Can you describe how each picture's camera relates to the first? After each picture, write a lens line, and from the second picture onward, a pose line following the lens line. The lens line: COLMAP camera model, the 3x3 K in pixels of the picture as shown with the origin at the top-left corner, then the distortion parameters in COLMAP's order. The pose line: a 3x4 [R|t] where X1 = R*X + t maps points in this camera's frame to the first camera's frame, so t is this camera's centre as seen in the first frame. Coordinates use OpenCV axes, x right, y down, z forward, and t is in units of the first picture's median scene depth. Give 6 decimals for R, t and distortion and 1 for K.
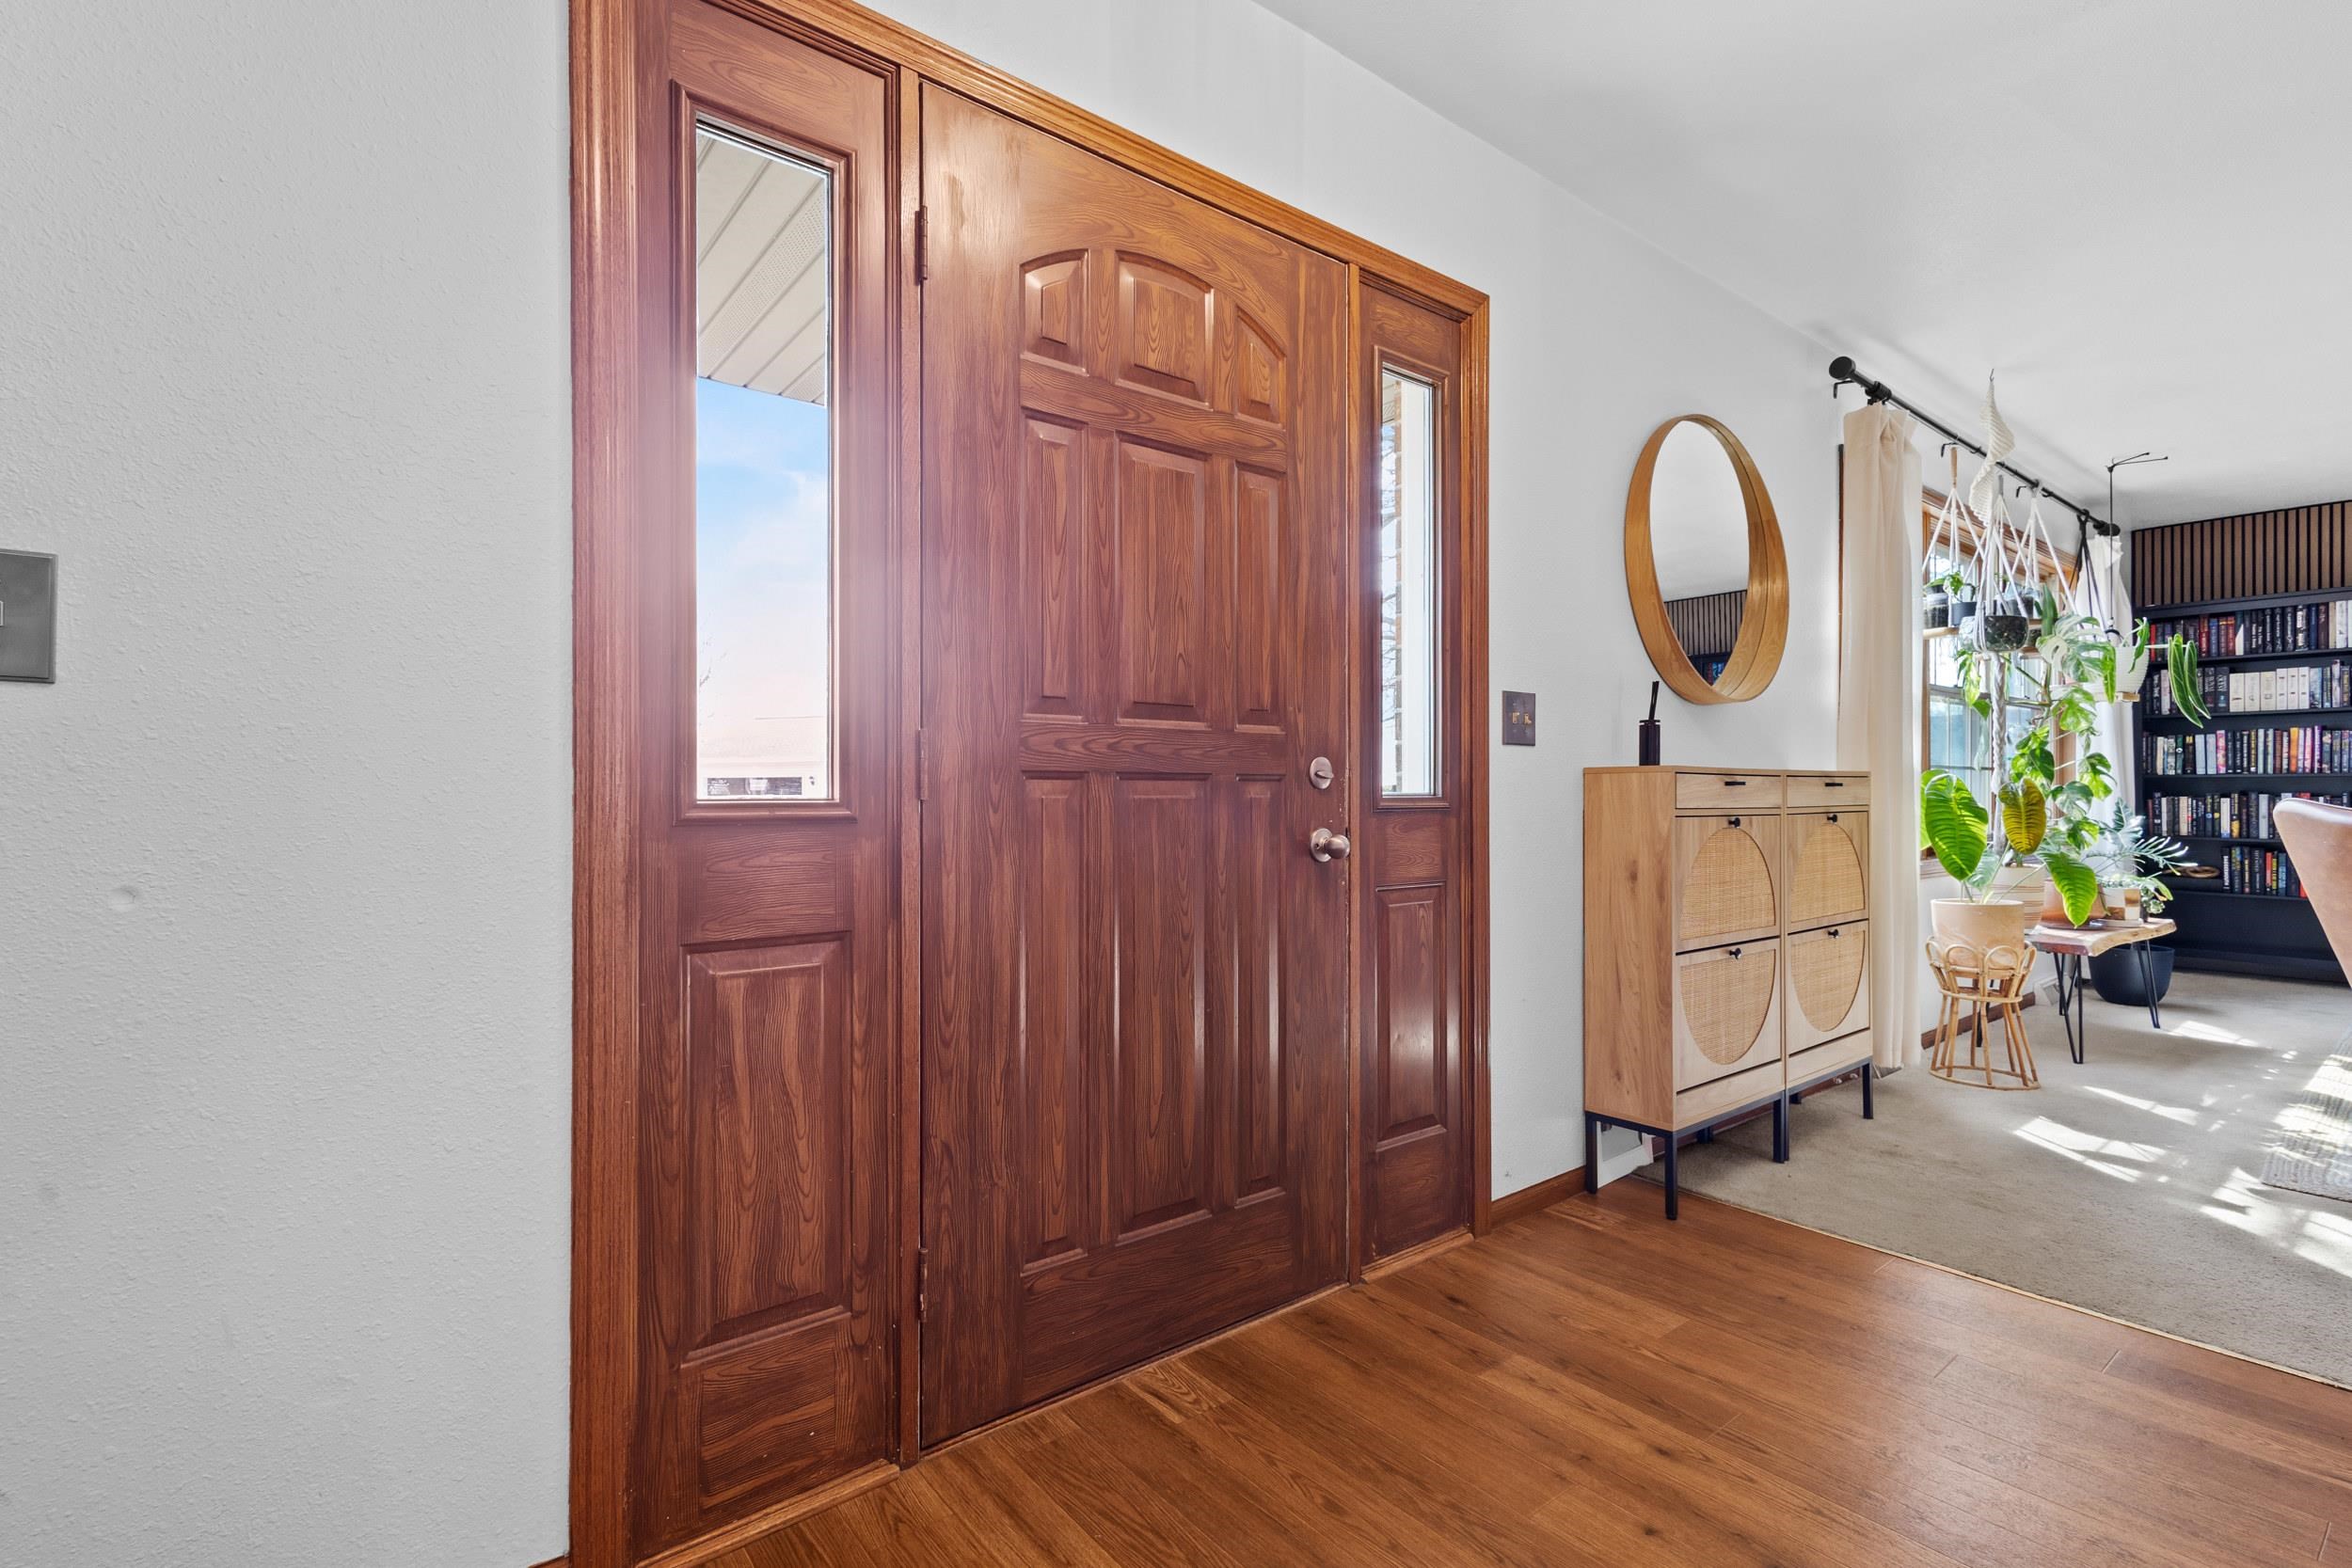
lens RADIAL K [[1087.6, 0, 1173.2], [0, 1087.6, 790.9], [0, 0, 1]] dist [0.005621, -0.002641]
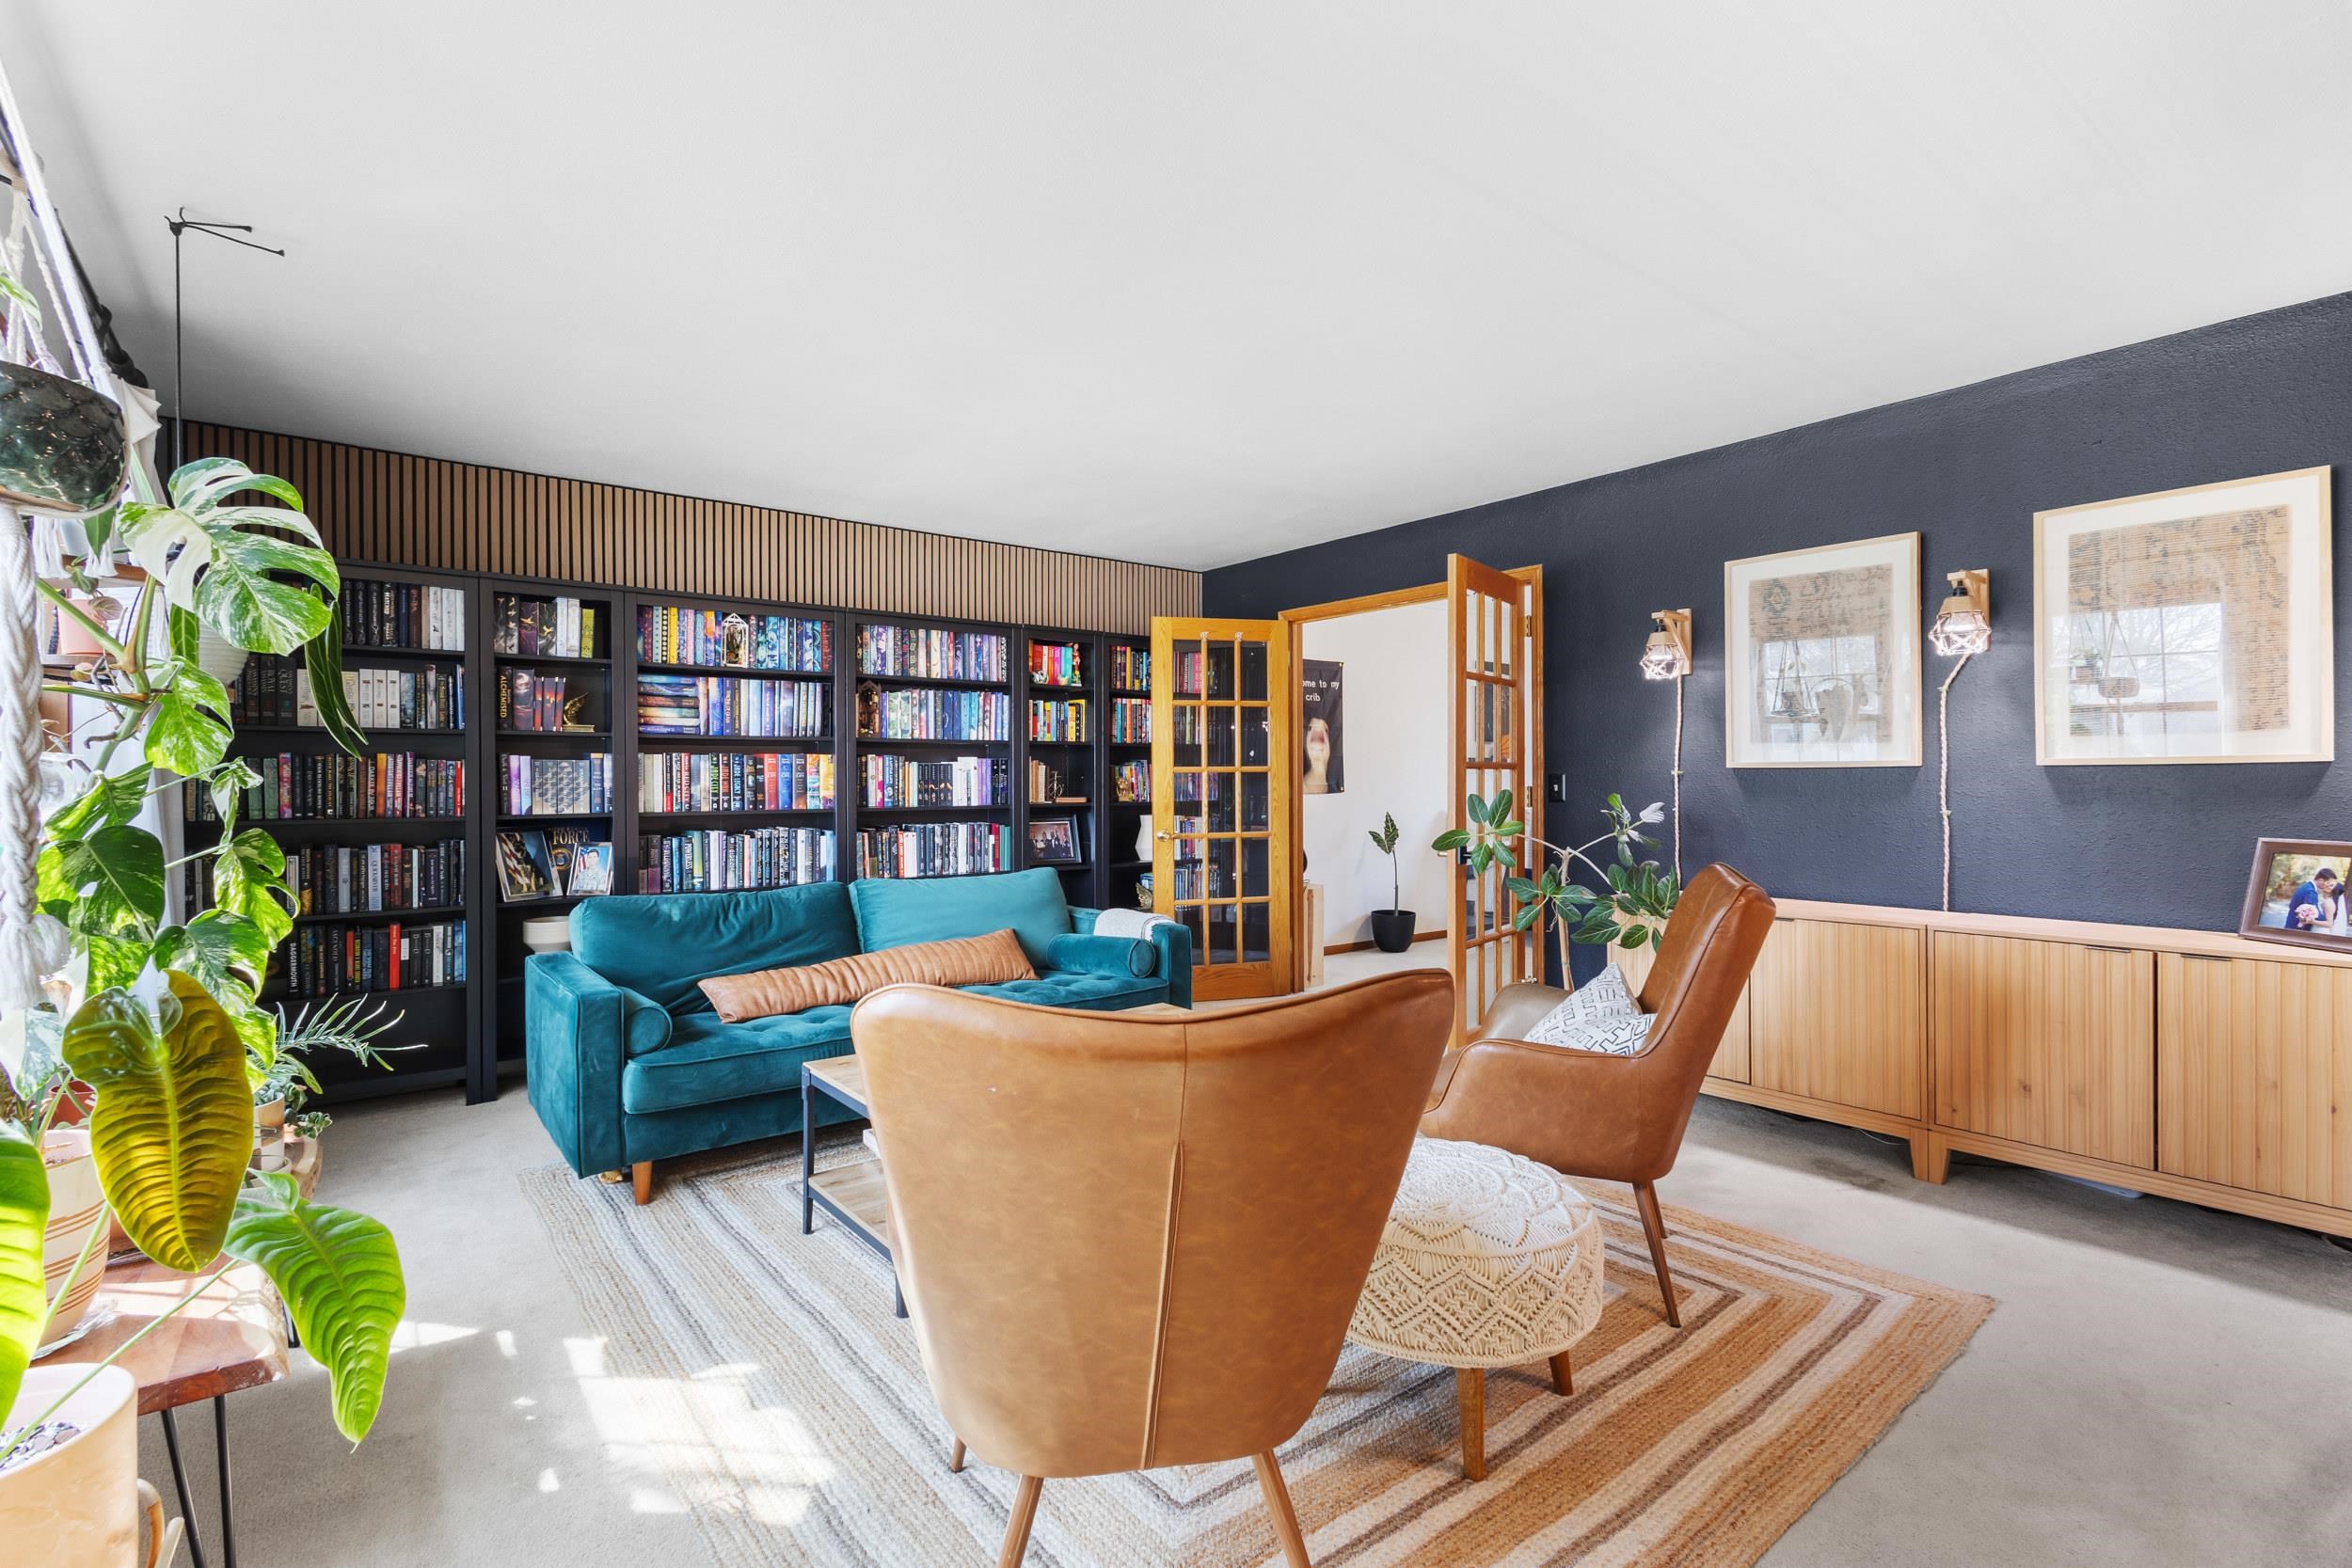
lens RADIAL K [[1087.6, 0, 1177.4], [0, 1087.6, 788.2], [0, 0, 1]] dist [0.005621, -0.002641]
pose [[0.015442, -0.005148, 0.999868, 0.325103], [0.003497, 0.999981, 0.005095, -0.037281], [-0.999875, 0.003418, 0.015459, 0.472714]]
